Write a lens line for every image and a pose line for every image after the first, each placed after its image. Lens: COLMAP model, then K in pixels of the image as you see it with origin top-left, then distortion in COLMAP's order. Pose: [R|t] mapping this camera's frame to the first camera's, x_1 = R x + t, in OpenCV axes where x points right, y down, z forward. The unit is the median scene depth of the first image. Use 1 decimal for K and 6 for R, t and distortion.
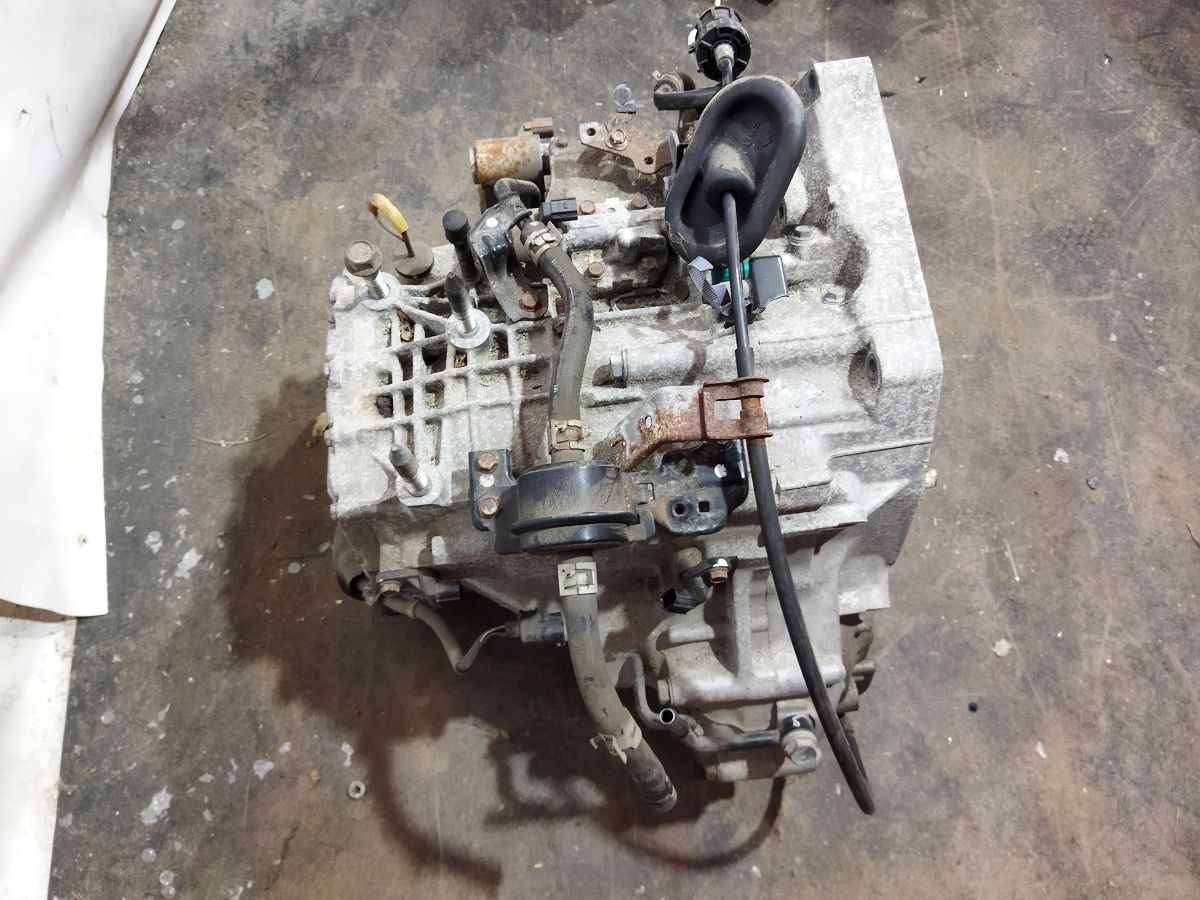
lens RADIAL K [[965.3, 0, 598.7], [0, 965.3, 447.9], [0, 0, 1]] dist [-0.043332, -0.021419]
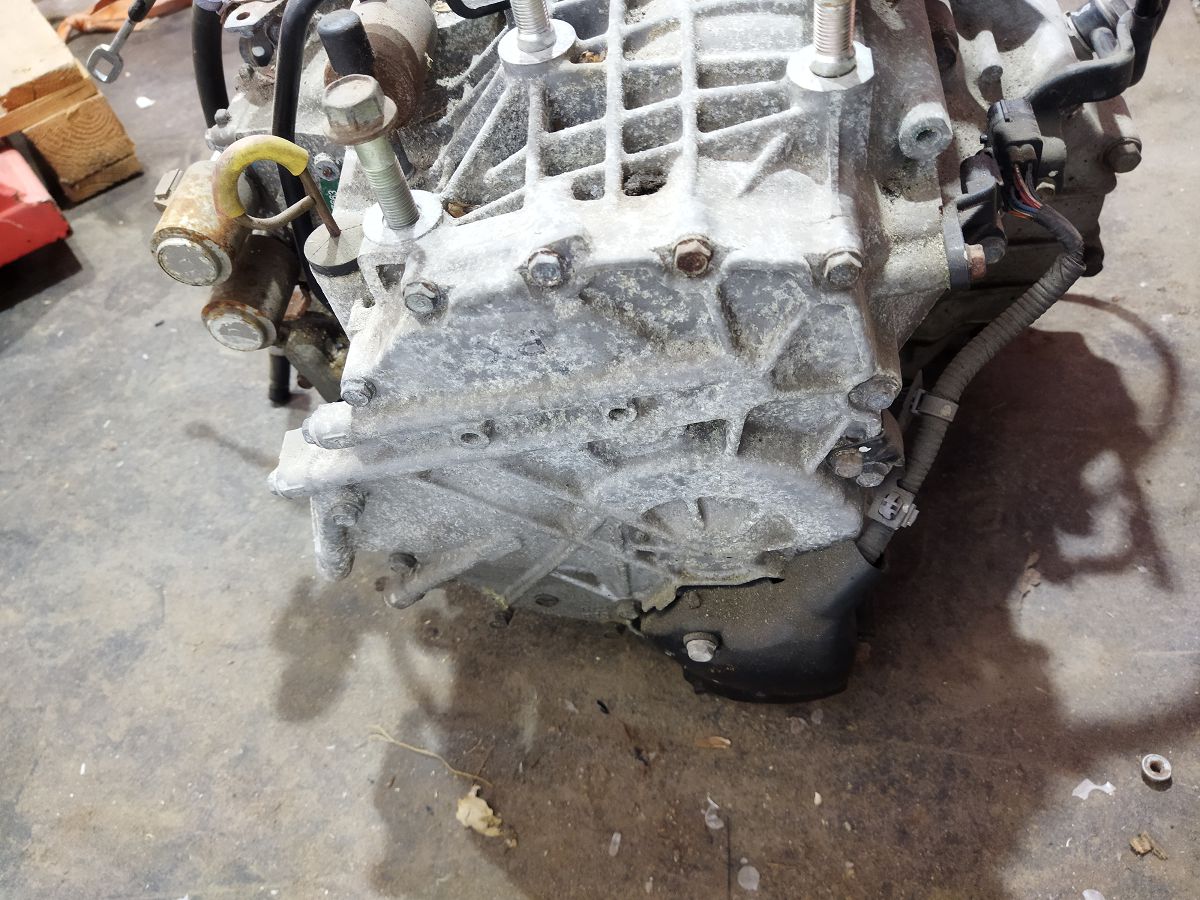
lens RADIAL K [[965.3, 0, 599.0], [0, 965.3, 451.4], [0, 0, 1]] dist [-0.043332, -0.021419]
pose [[0.175489, -0.777628, 0.603737, -0.490459], [0.966334, 0.253268, 0.045329, -0.040103], [-0.188156, 0.575457, 0.795894, 0.486894]]
